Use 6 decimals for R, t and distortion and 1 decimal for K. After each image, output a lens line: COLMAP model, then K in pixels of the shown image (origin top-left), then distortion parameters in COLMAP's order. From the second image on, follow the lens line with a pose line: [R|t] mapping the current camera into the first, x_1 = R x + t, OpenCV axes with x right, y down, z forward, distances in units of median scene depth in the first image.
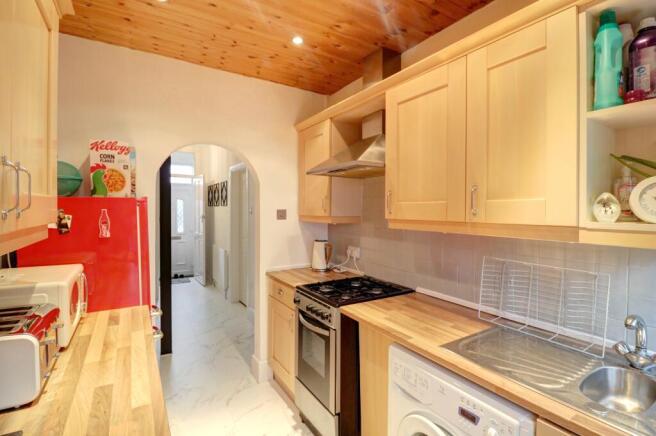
lens RADIAL K [[313.7, 0, 338.6], [0, 313.7, 213.3], [0, 0, 1]] dist [-0.002003, -0.000811]
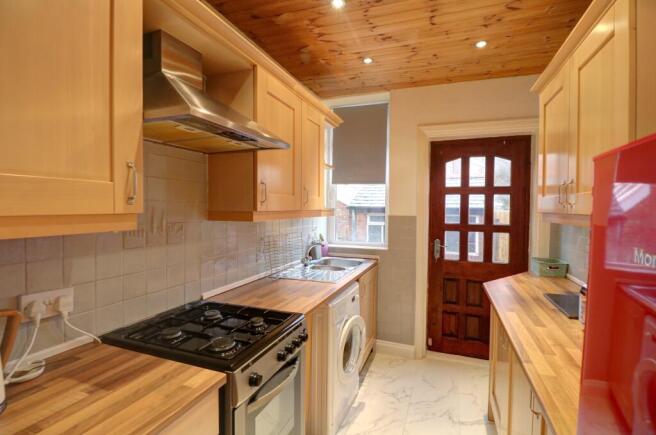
lens RADIAL K [[313.7, 0, 338.6], [0, 313.7, 212.8], [0, 0, 1]] dist [-0.002003, -0.000811]
pose [[-0.609128, -0.027471, 0.792596, -0.719161], [-0.001860, 0.999447, 0.033211, -0.006140], [-0.793070, 0.018755, -0.608842, 1.428615]]
